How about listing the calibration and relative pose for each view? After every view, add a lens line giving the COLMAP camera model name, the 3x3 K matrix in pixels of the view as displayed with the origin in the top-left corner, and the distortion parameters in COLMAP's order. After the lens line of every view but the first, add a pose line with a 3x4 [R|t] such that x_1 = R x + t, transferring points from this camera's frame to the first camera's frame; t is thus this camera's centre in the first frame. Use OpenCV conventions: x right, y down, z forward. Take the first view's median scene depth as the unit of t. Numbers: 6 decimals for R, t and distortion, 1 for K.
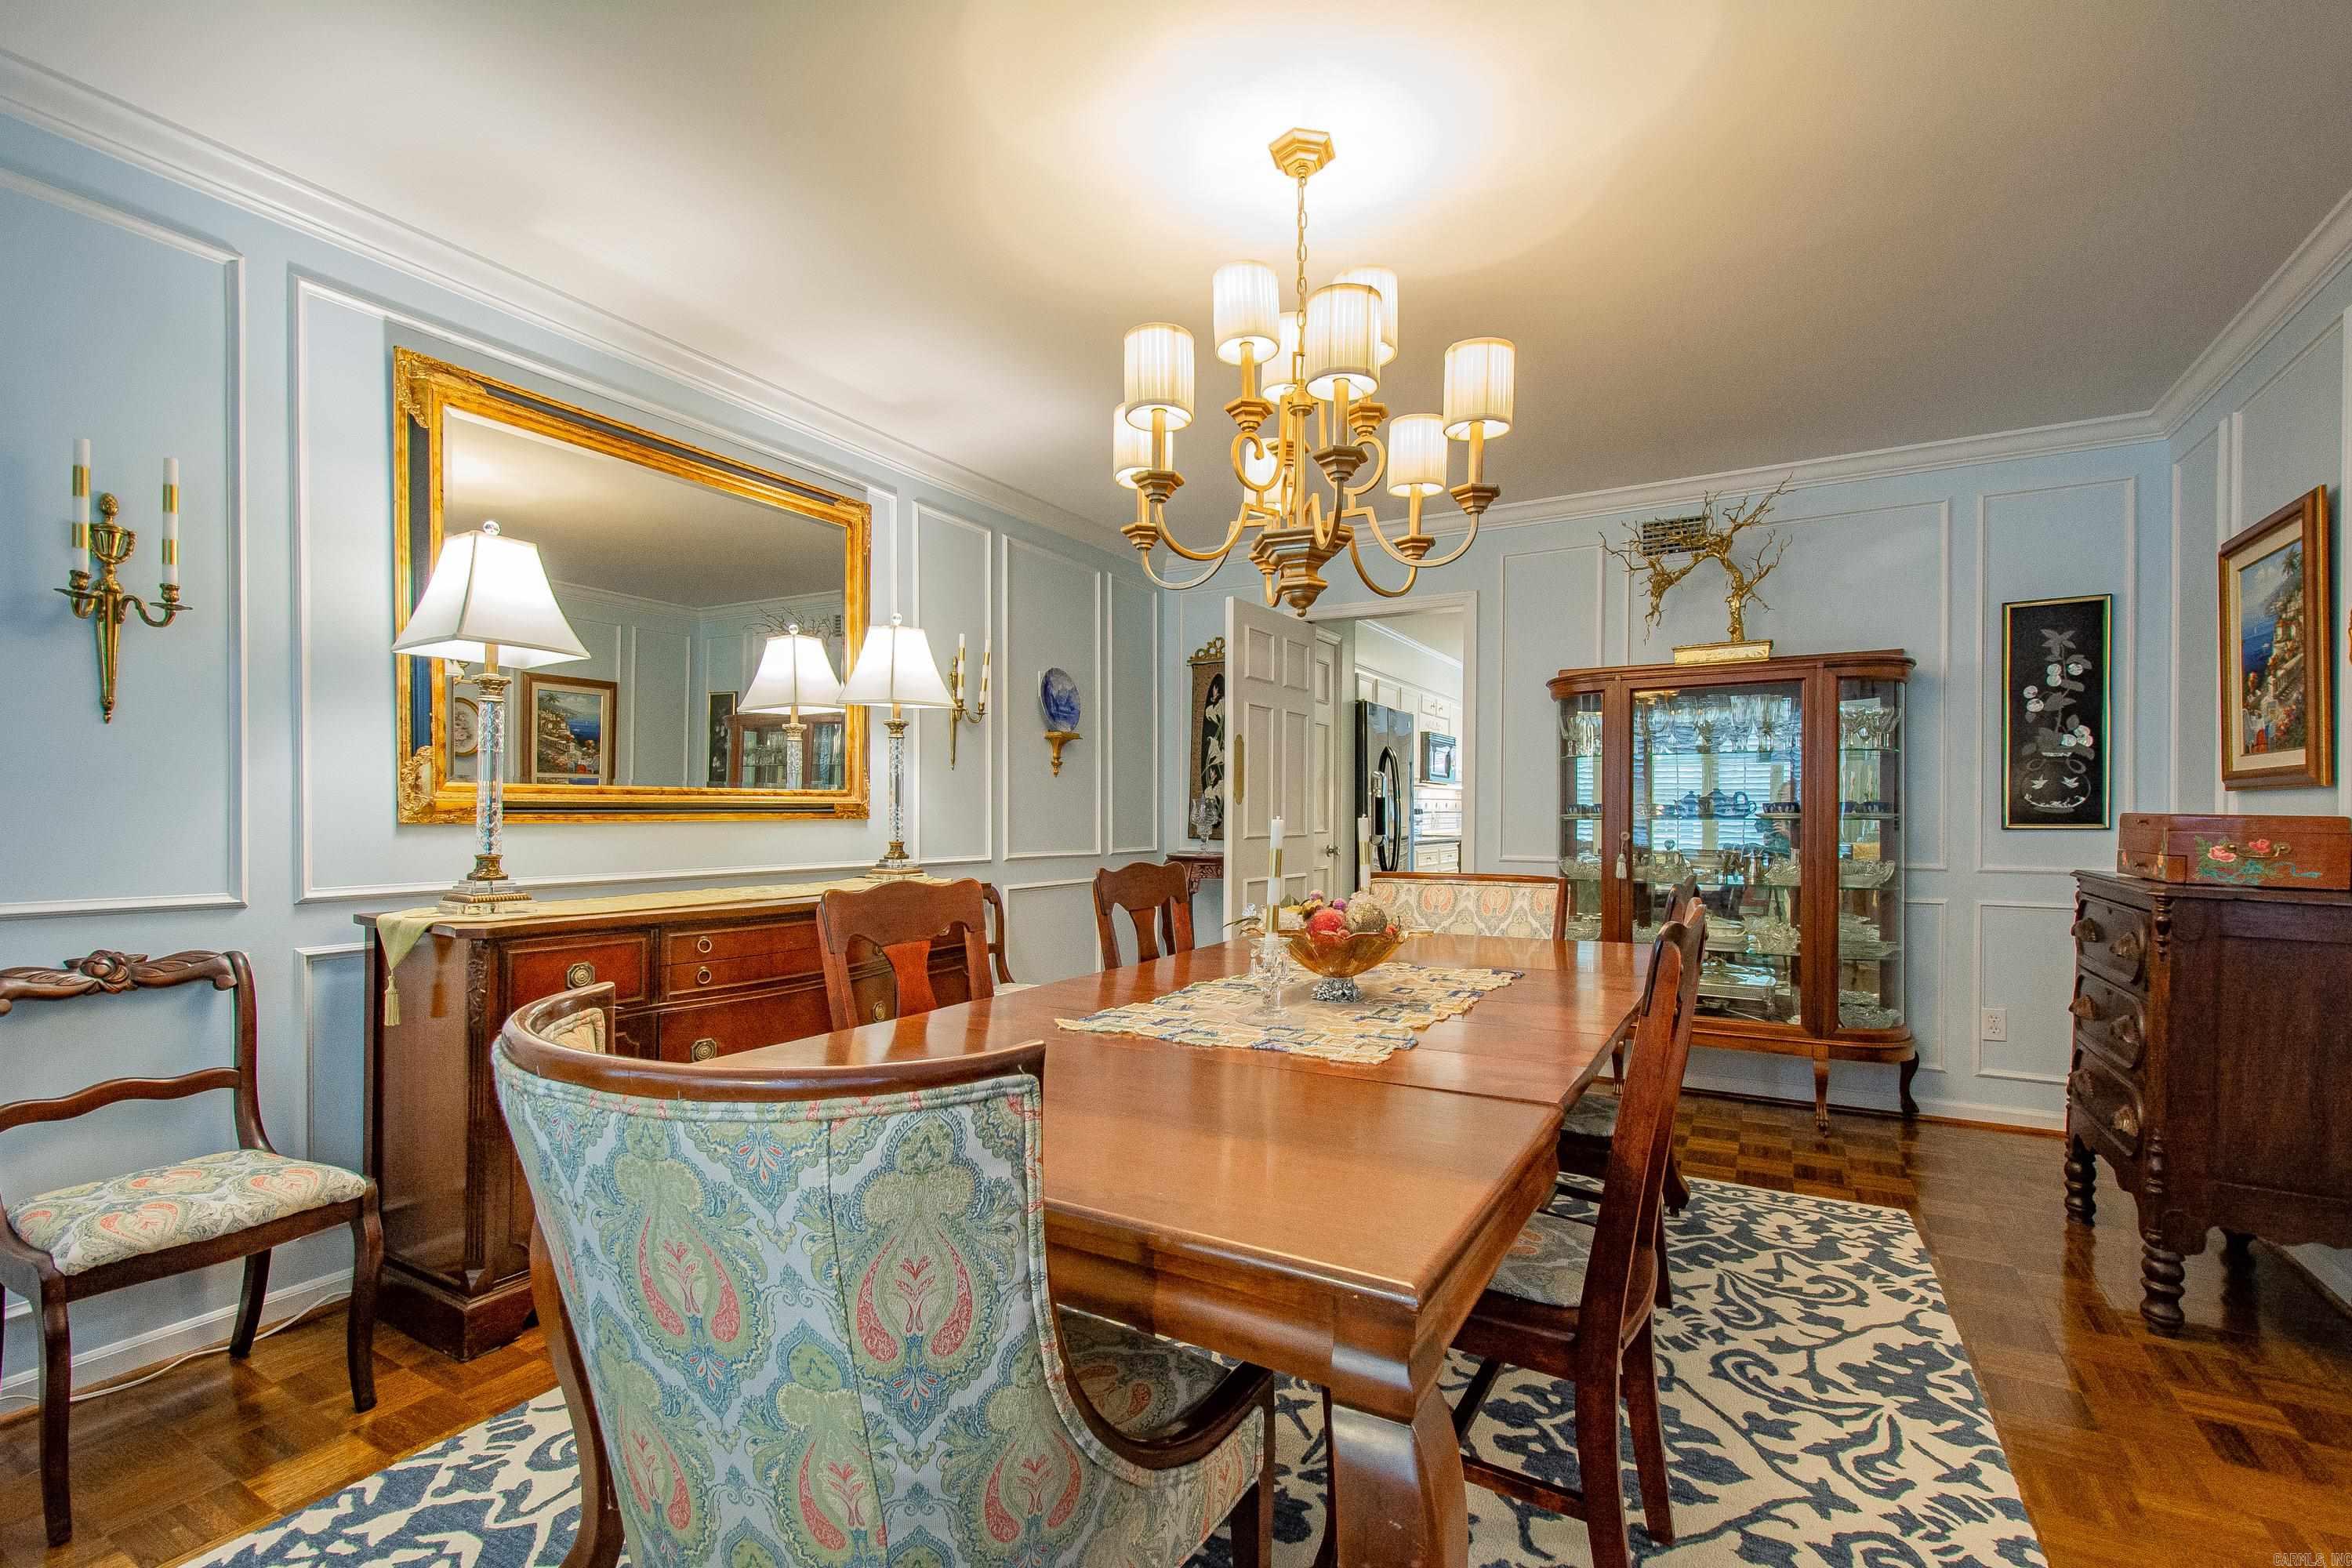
lens RADIAL K [[1027.8, 0, 1179.2], [0, 1027.8, 795.7], [0, 0, 1]] dist [0.019647, -0.007764]
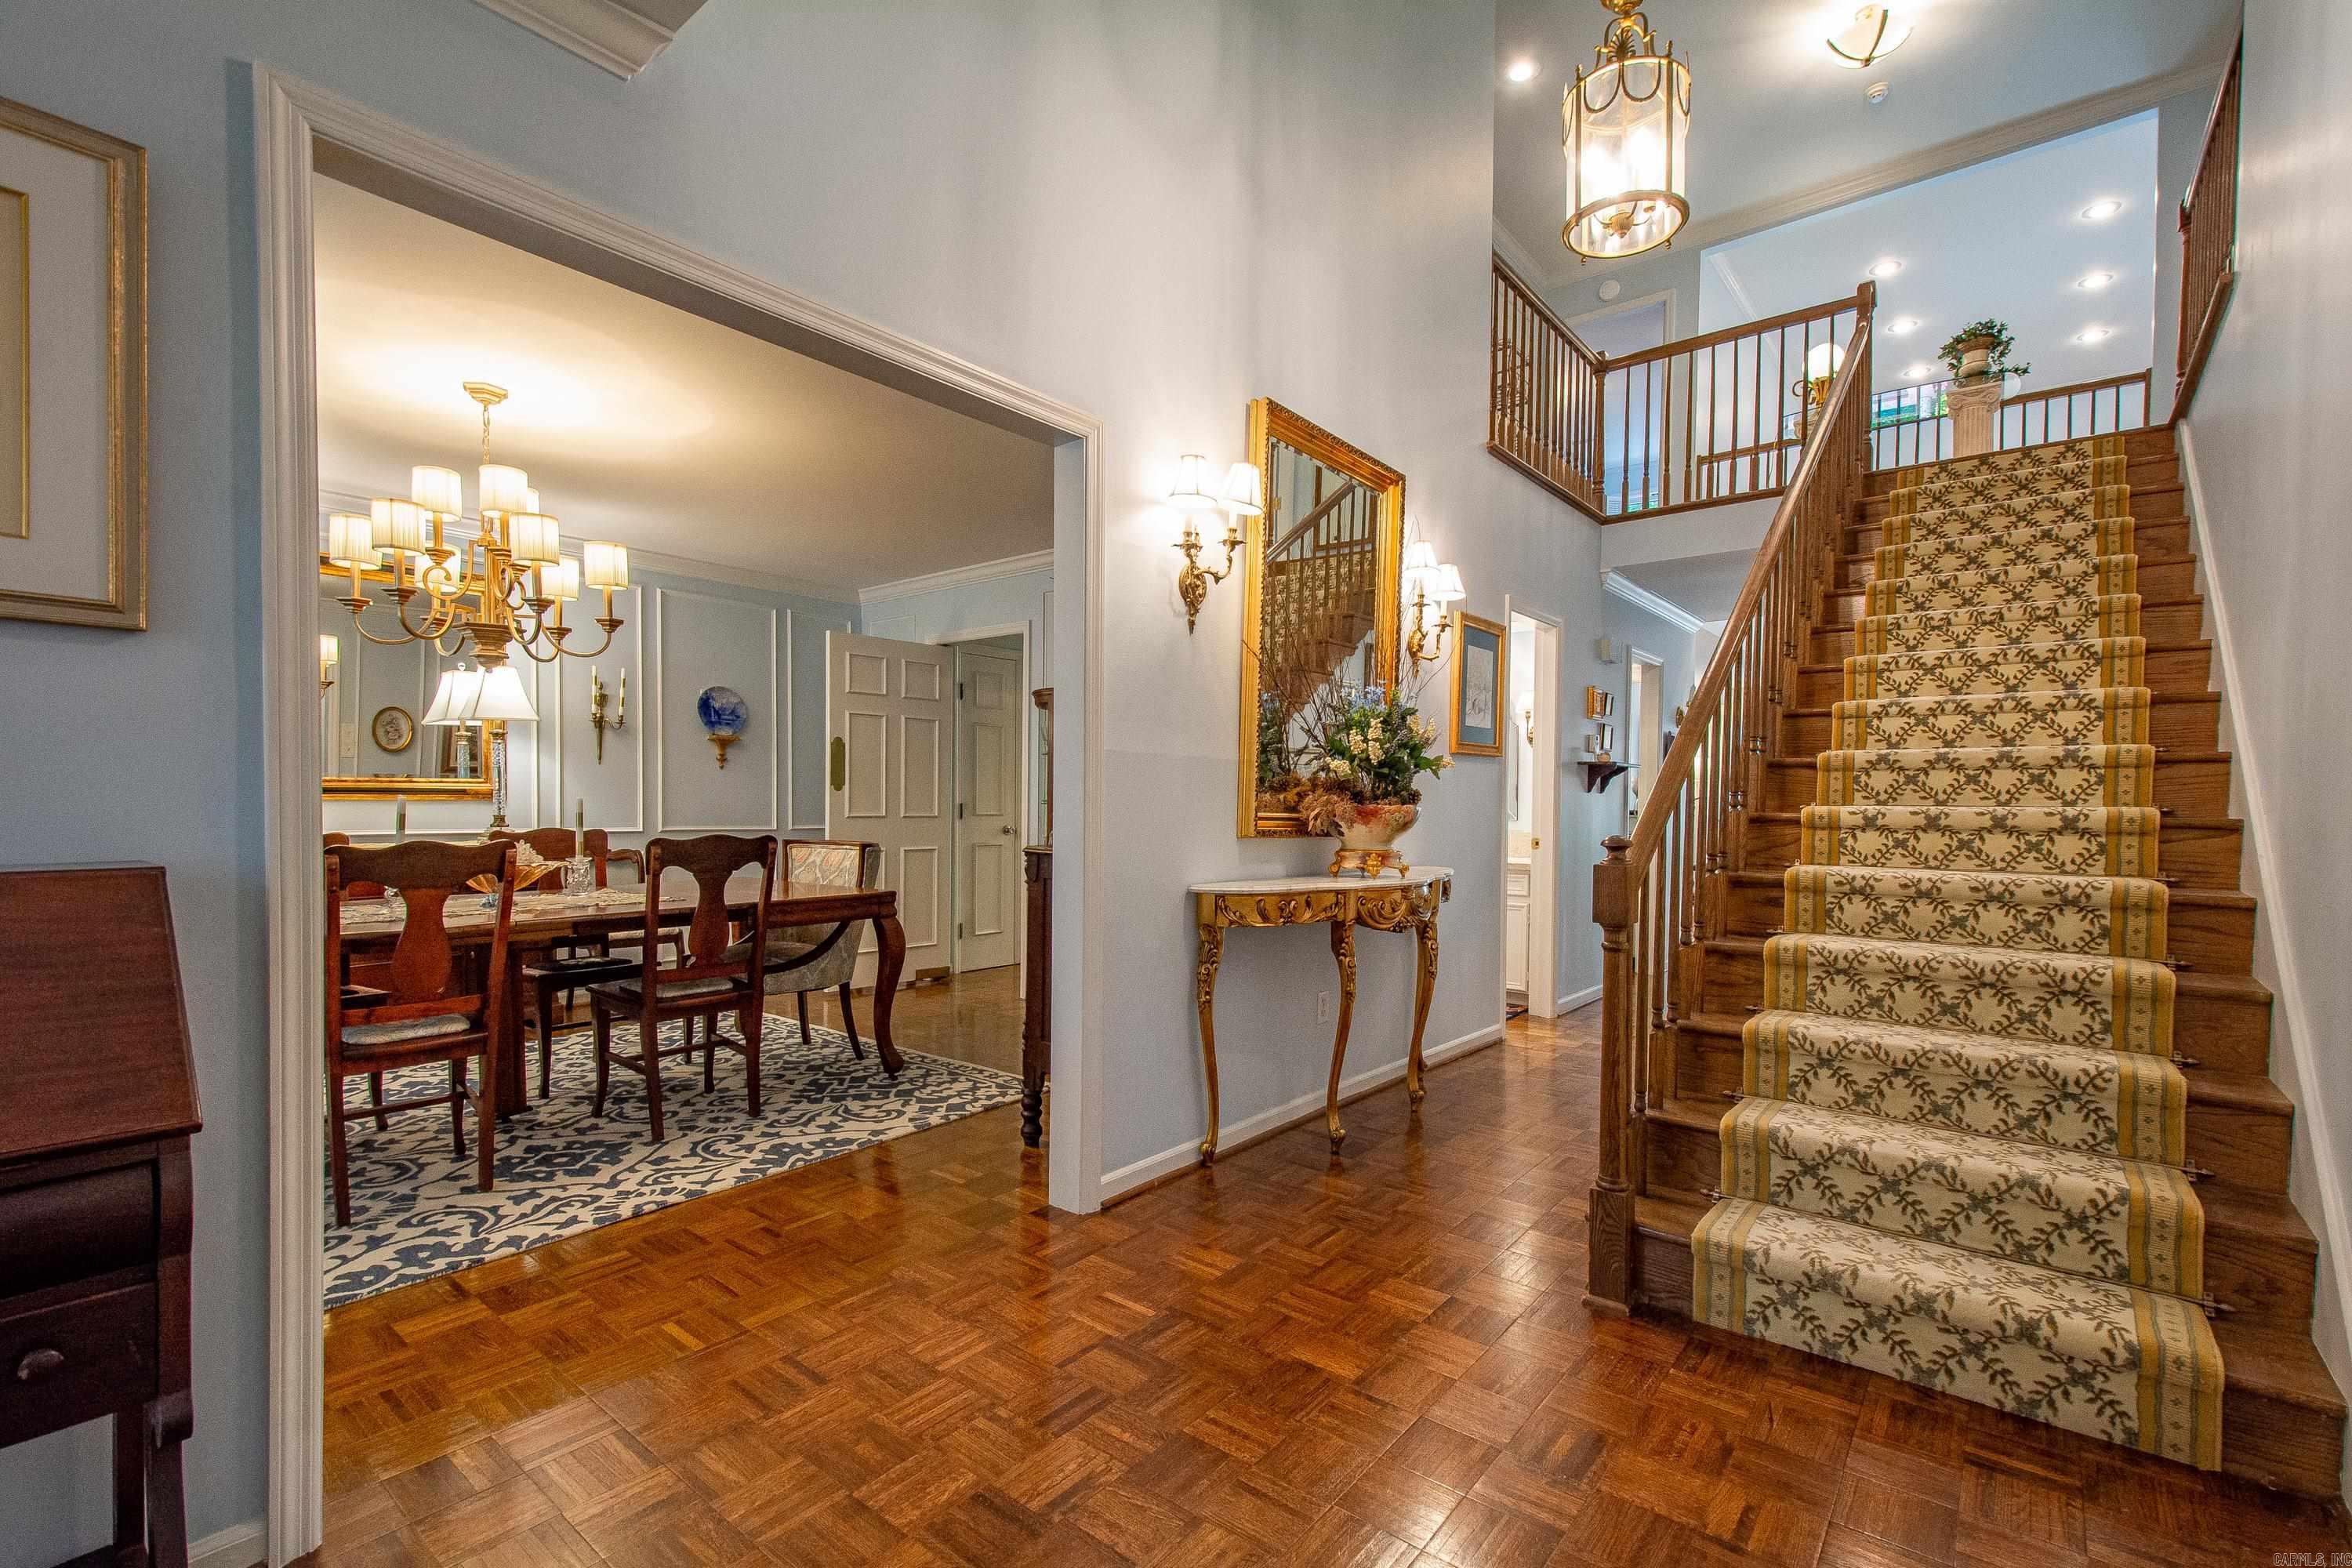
lens RADIAL K [[1027.8, 0, 1176.8], [0, 1027.8, 786.9], [0, 0, 1]] dist [0.019647, -0.007764]
pose [[0.988011, 0.005391, -0.154290, 1.437815], [-0.004674, 0.999977, 0.005008, -0.011445], [0.154313, -0.004227, 0.988013, -0.461120]]
